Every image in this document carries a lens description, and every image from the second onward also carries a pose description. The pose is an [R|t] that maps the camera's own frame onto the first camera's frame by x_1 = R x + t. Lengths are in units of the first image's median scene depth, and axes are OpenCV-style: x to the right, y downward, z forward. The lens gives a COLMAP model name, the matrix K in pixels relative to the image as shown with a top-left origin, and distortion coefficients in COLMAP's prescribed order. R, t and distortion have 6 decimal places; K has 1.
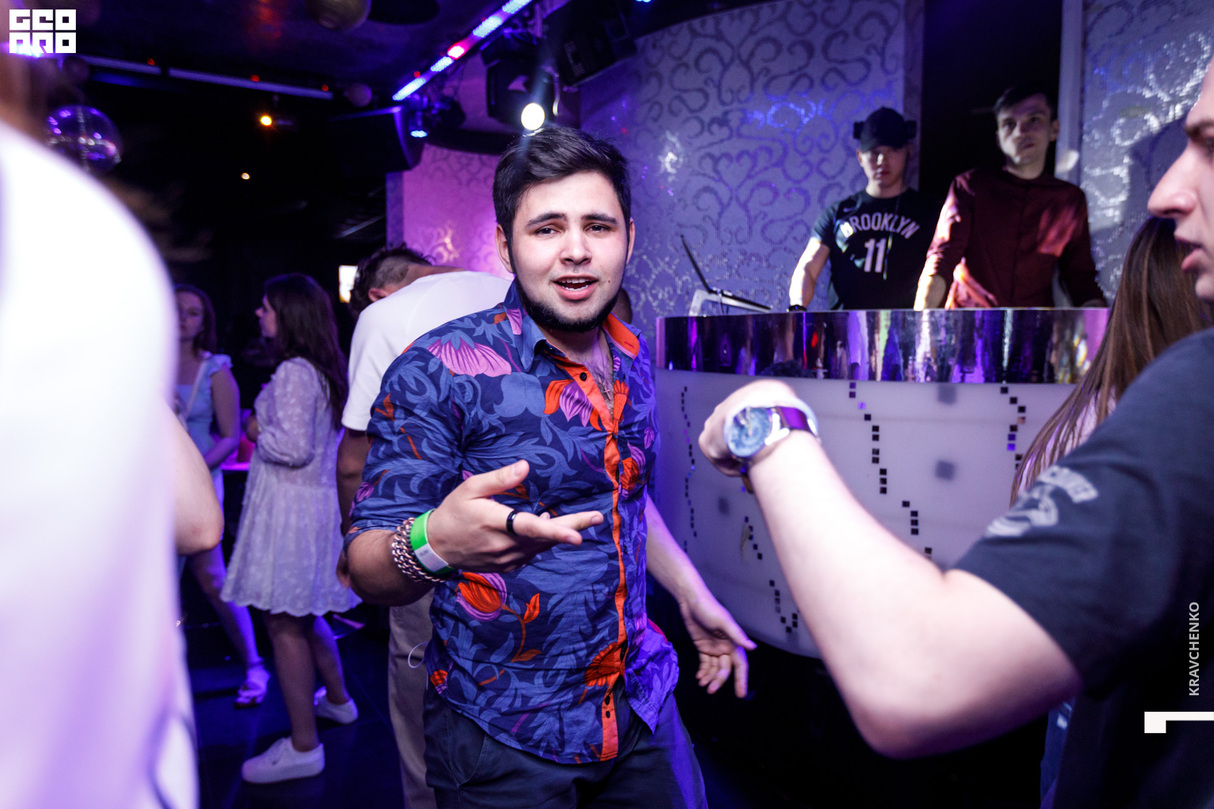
lens RADIAL K [[771.6, 0, 603.2], [0, 771.6, 398.6], [0, 0, 1]] dist [-0.019491, 0.005885]
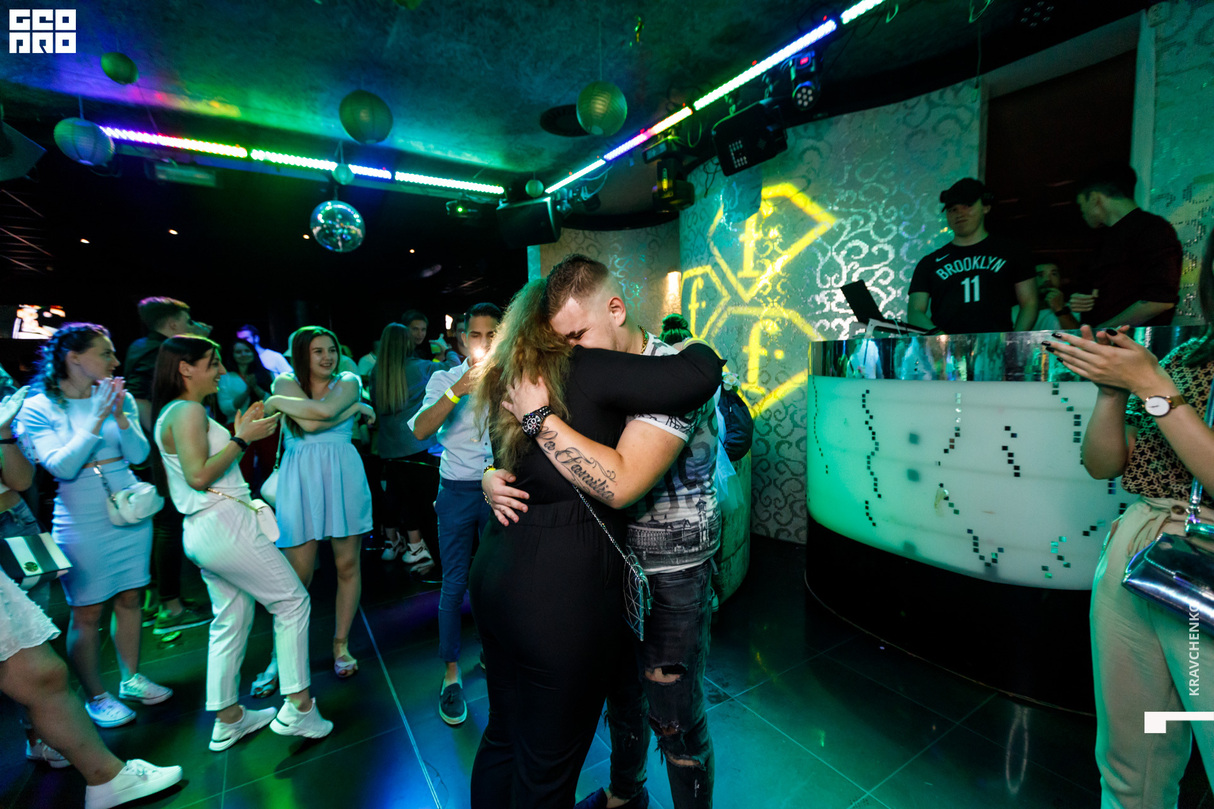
lens RADIAL K [[519.8, 0, 599.8], [0, 519.8, 406.4], [0, 0, 1]] dist [-0.004410, -0.002486]
pose [[0.999366, -0.034340, 0.009439, -0.277357], [0.034161, 0.999245, 0.018495, -0.014056], [-0.010067, -0.018161, 0.999784, 0.054008]]
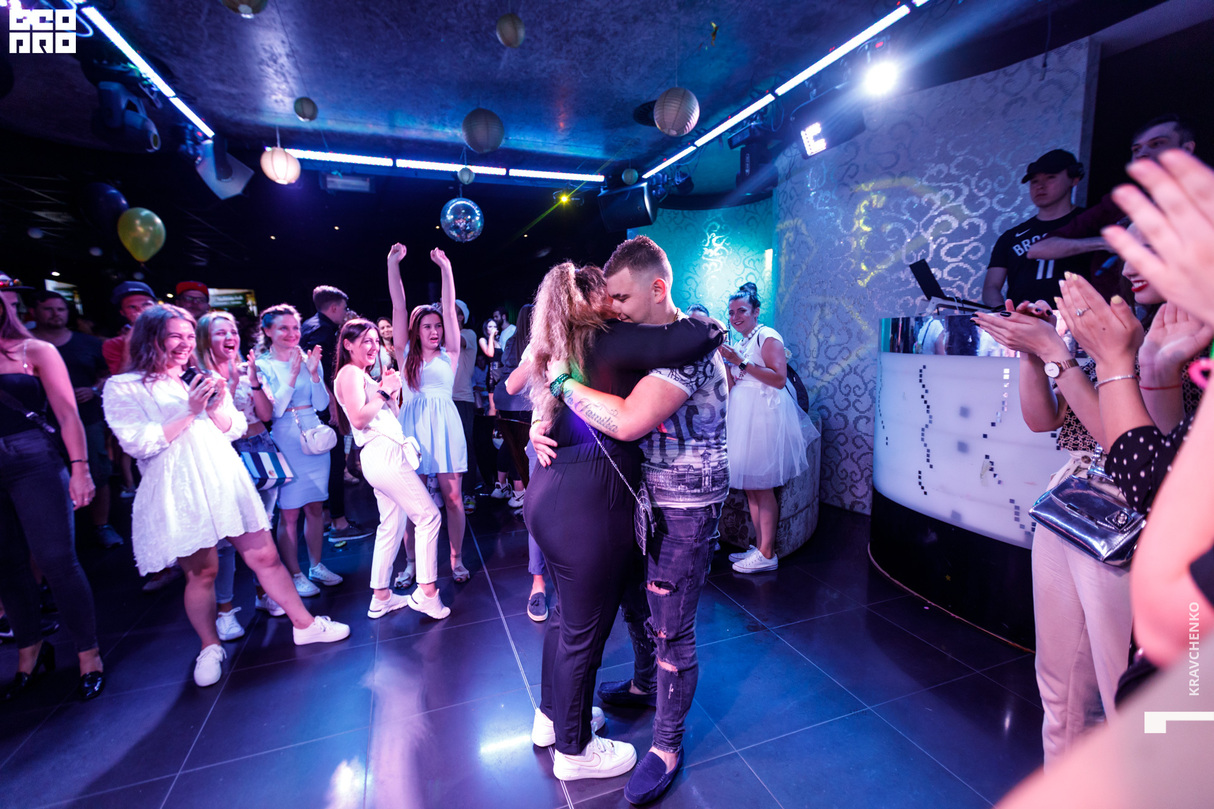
lens RADIAL K [[519.8, 0, 601.1], [0, 519.8, 405.9], [0, 0, 1]] dist [-0.004410, -0.002486]
pose [[0.979974, -0.001525, -0.199121, -0.213433], [0.013260, 0.998251, 0.057614, -0.002410], [0.198685, -0.059100, 0.978280, -0.055684]]
